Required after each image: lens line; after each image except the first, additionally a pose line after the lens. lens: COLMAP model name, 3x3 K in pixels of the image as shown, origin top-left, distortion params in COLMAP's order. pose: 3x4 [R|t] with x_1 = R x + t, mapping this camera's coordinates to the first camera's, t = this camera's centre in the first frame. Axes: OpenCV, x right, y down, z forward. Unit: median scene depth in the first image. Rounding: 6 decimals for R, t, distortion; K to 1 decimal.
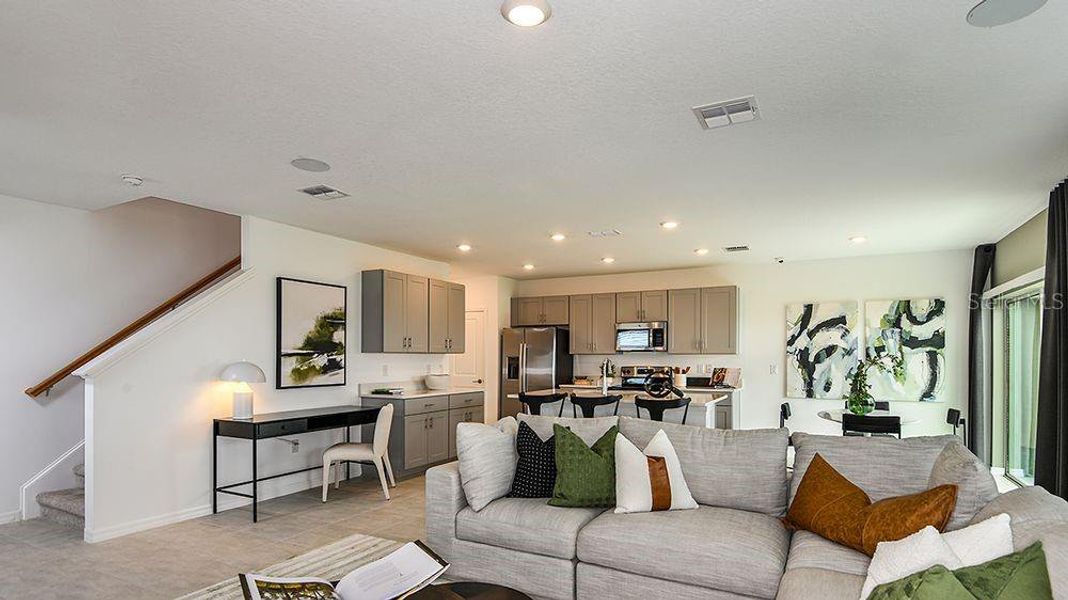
lens RADIAL K [[559.6, 0, 537.7], [0, 559.6, 345.7], [0, 0, 1]] dist [-0.003143, -0.001373]
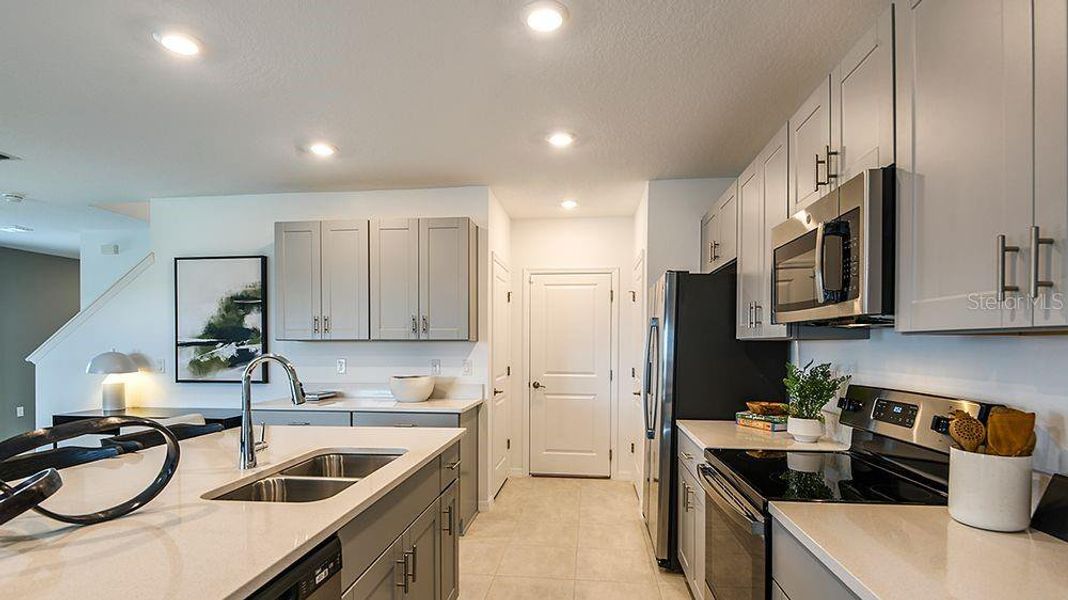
lens RADIAL K [[524.7, 0, 529.5], [0, 524.7, 347.5], [0, 0, 1]] dist [-0.001333, -0.000268]
pose [[0.373196, 0.003413, -0.927746, 0.409988], [0.017806, 0.999783, 0.010841, 0.017371], [0.927582, -0.020565, 0.373054, 0.936881]]
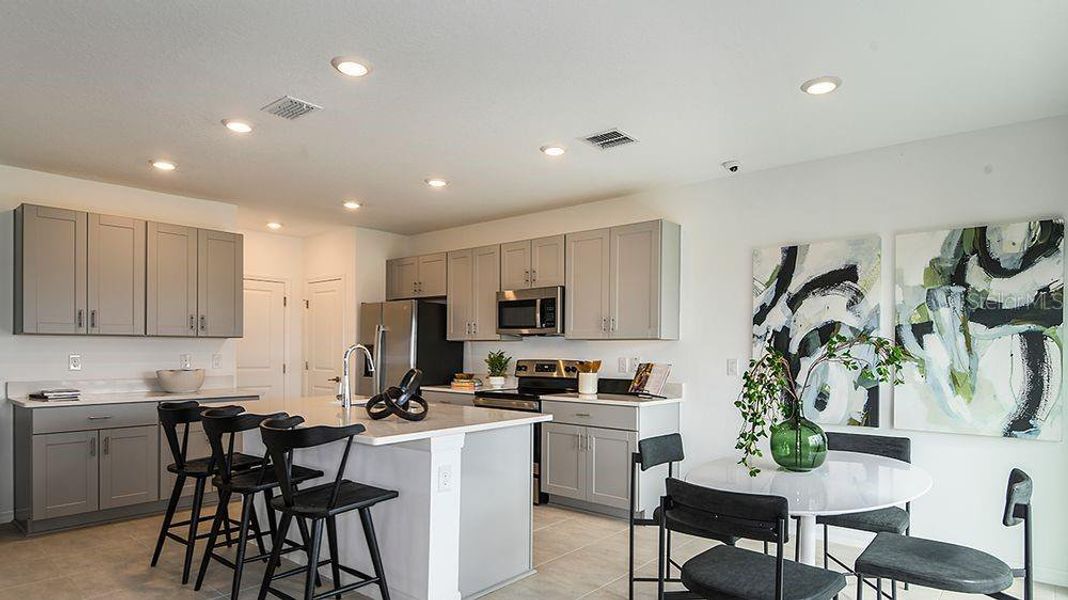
lens RADIAL K [[612.1, 0, 531.2], [0, 612.1, 347.0], [0, 0, 1]] dist [-0.000265, -0.000894]
pose [[0.977232, 0.003887, -0.212136, 0.390096], [-0.000421, 0.999866, 0.016383, 0.013698], [0.212172, -0.015921, 0.977103, 0.395166]]
